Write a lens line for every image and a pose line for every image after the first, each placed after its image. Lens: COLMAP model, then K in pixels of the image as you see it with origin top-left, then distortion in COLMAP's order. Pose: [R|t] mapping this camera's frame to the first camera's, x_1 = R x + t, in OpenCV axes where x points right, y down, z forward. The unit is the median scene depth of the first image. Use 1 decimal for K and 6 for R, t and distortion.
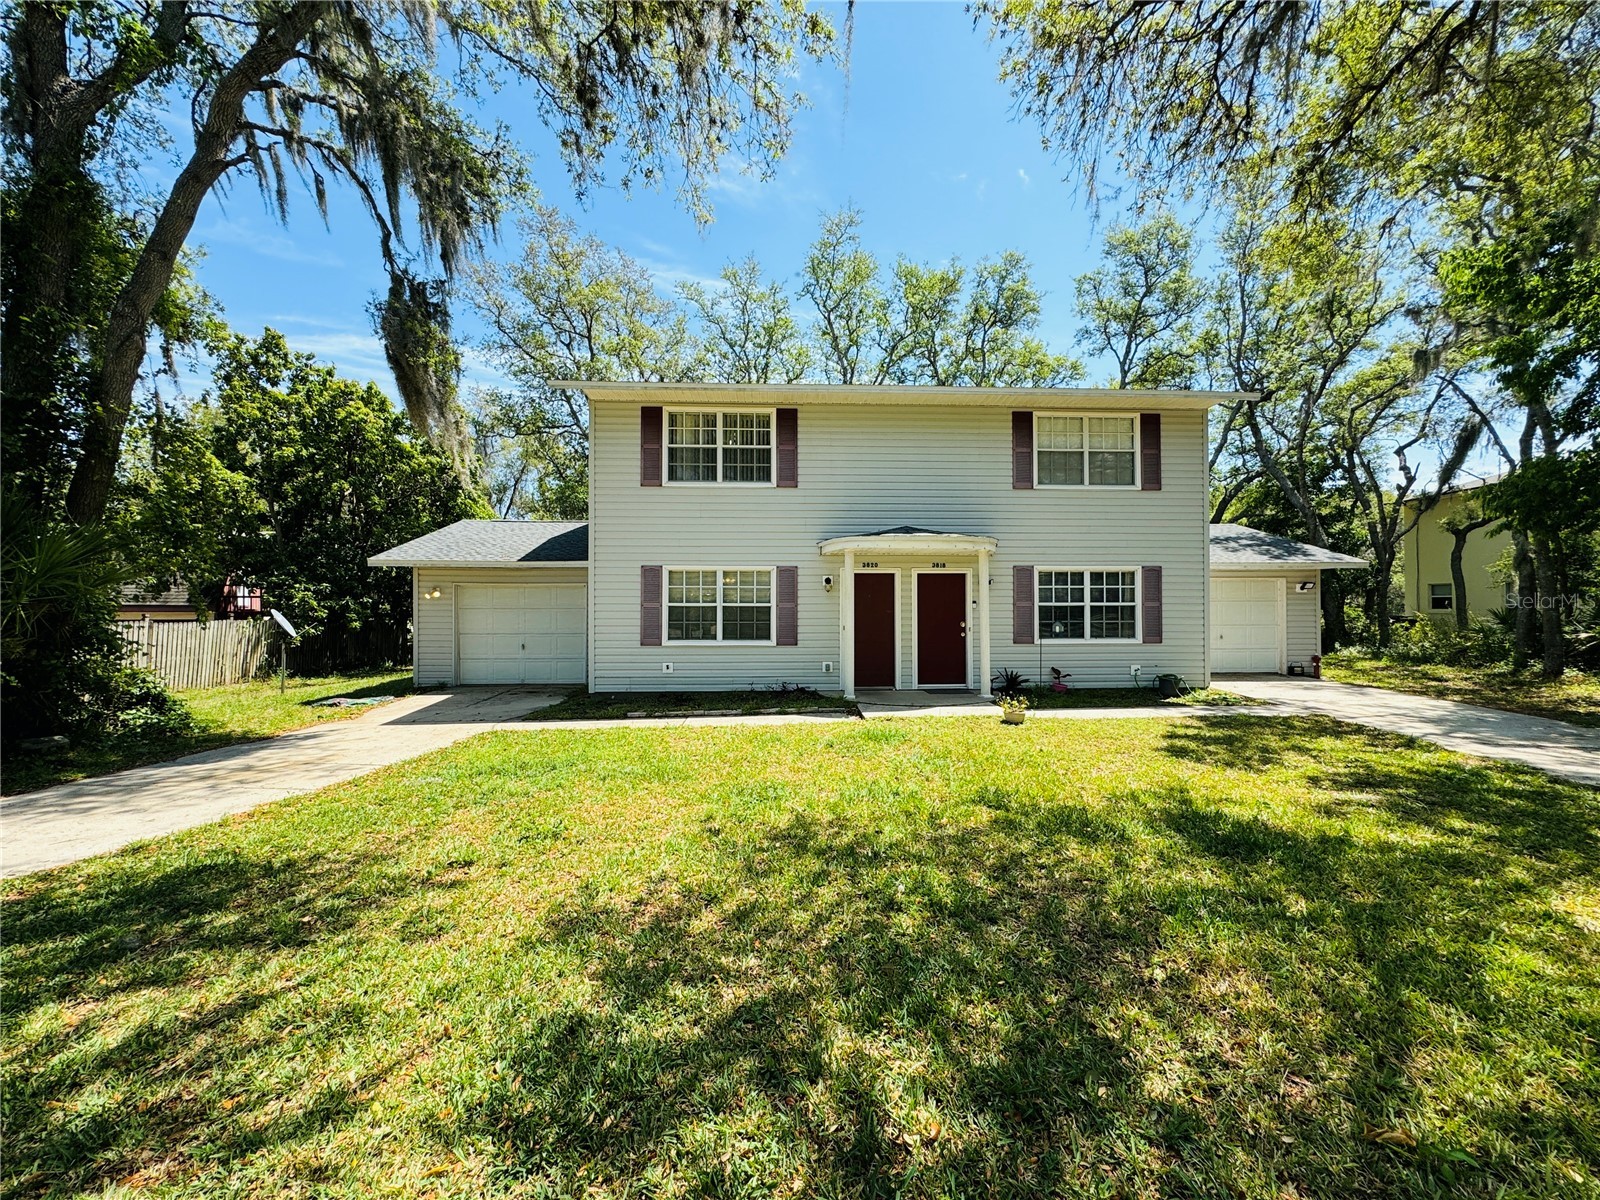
lens RADIAL K [[641.9, 0, 805.7], [0, 641.9, 593.0], [0, 0, 1]] dist [-0.000249, -0.000366]
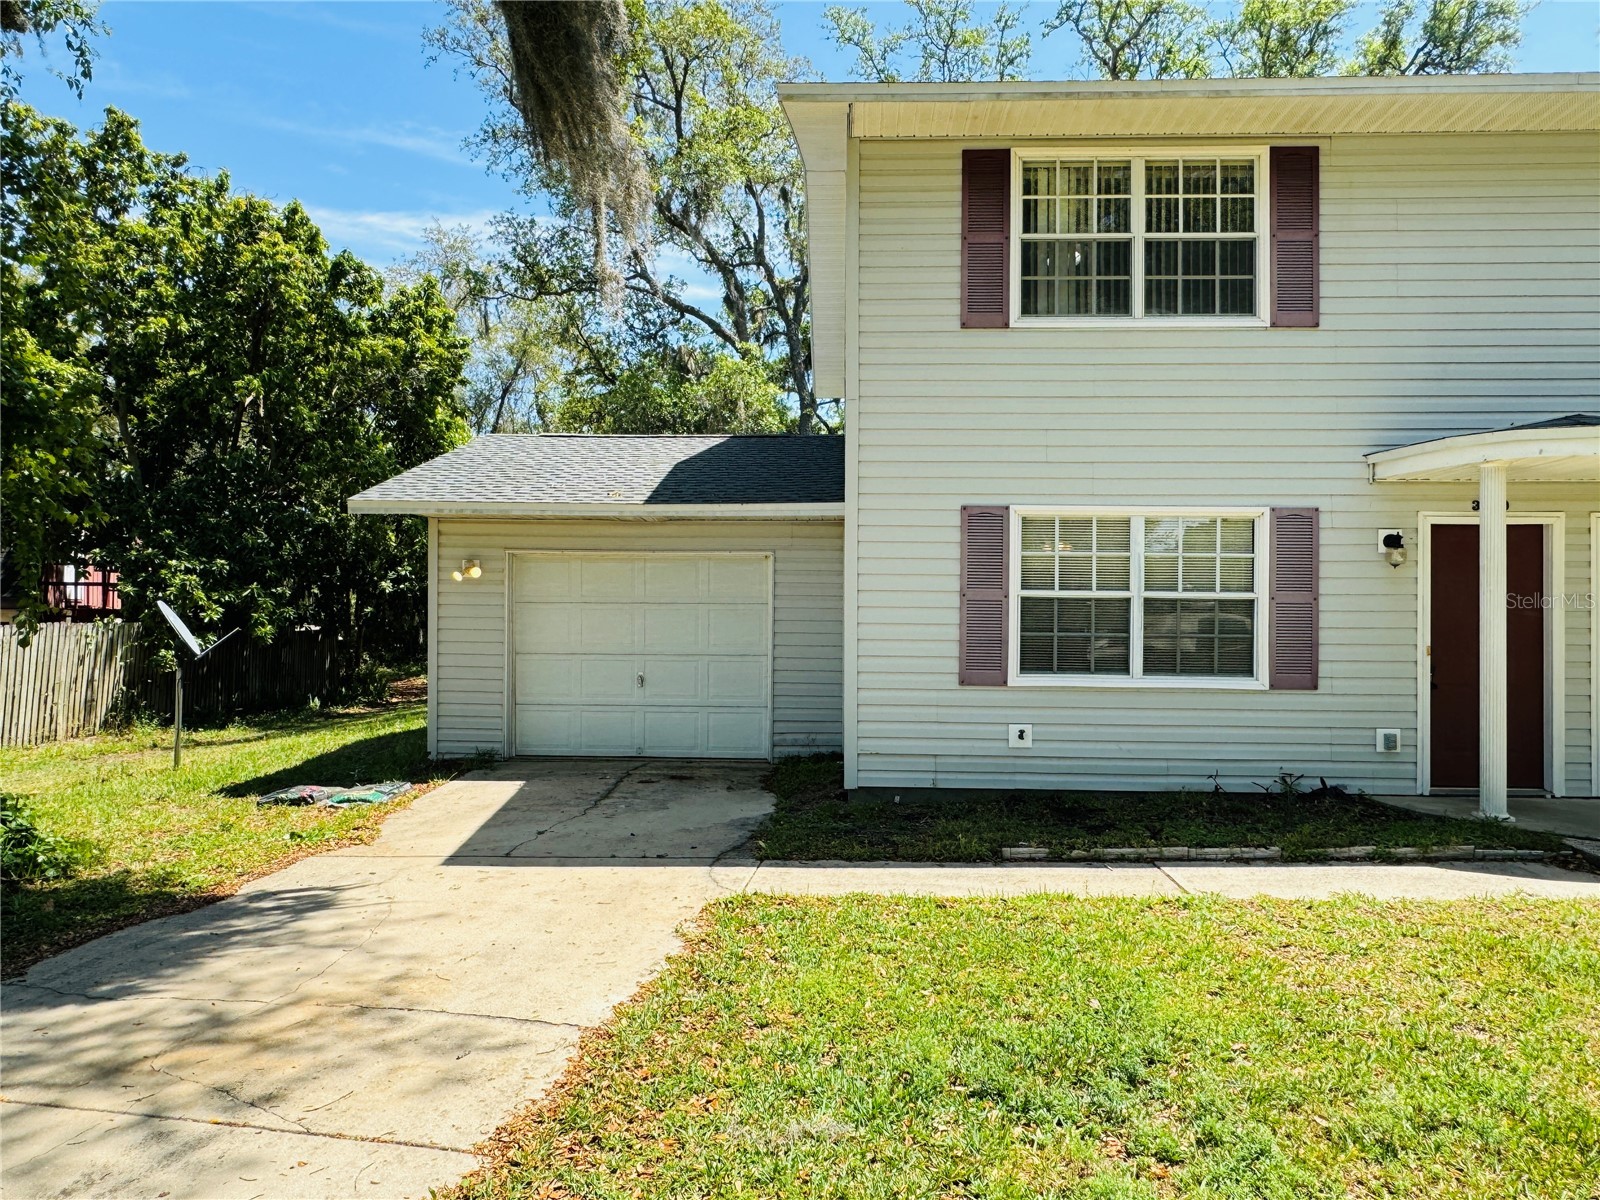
lens RADIAL K [[1030.1, 0, 810.3], [0, 1030.1, 597.8], [0, 0, 1]] dist [-0.002434, 0.030591]
pose [[0.996519, 0.007092, -0.083060, -0.295867], [-0.006614, 0.999960, 0.006029, 0.017404], [0.083099, -0.005459, 0.996526, 0.271446]]
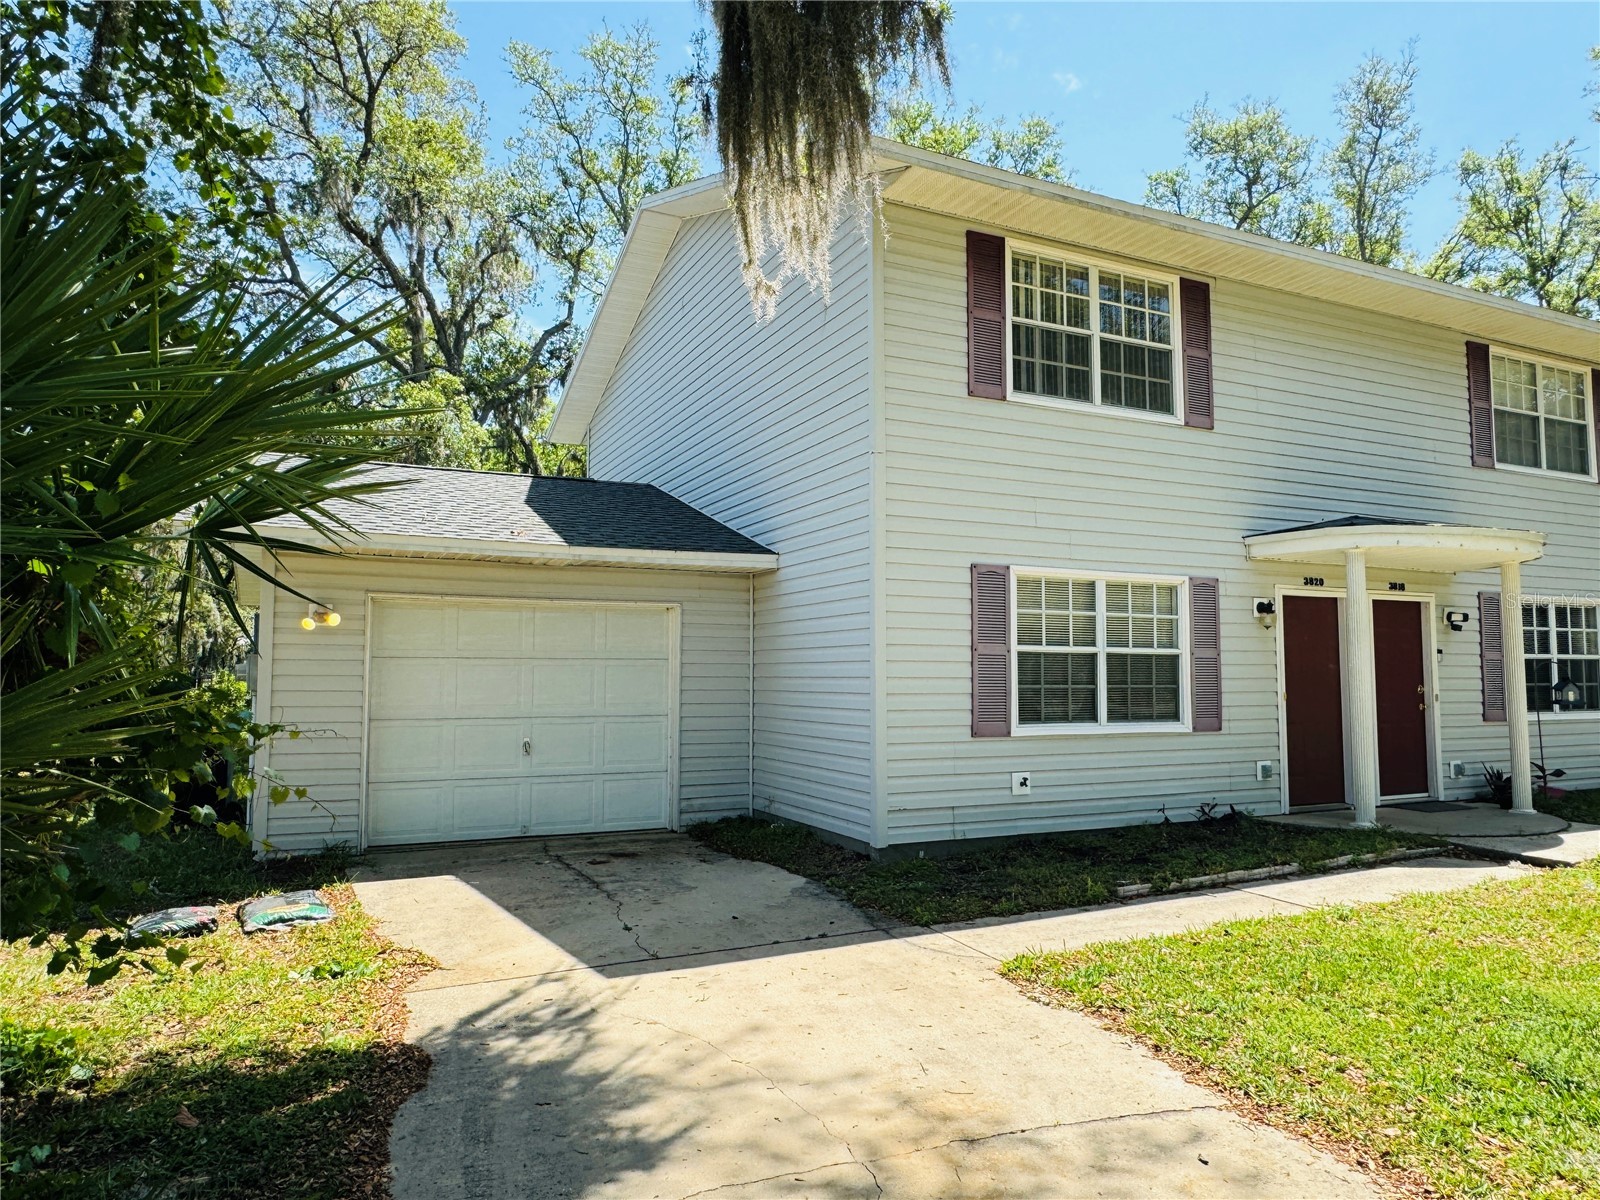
lens RADIAL K [[1030.1, 0, 788.5], [0, 1030.1, 602.3], [0, 0, 1]] dist [-0.002434, 0.030591]
pose [[0.925654, 0.028754, 0.377276, -0.648861], [-0.009671, 0.998580, -0.052380, 0.025002], [-0.378247, 0.044837, 0.924618, 0.353843]]
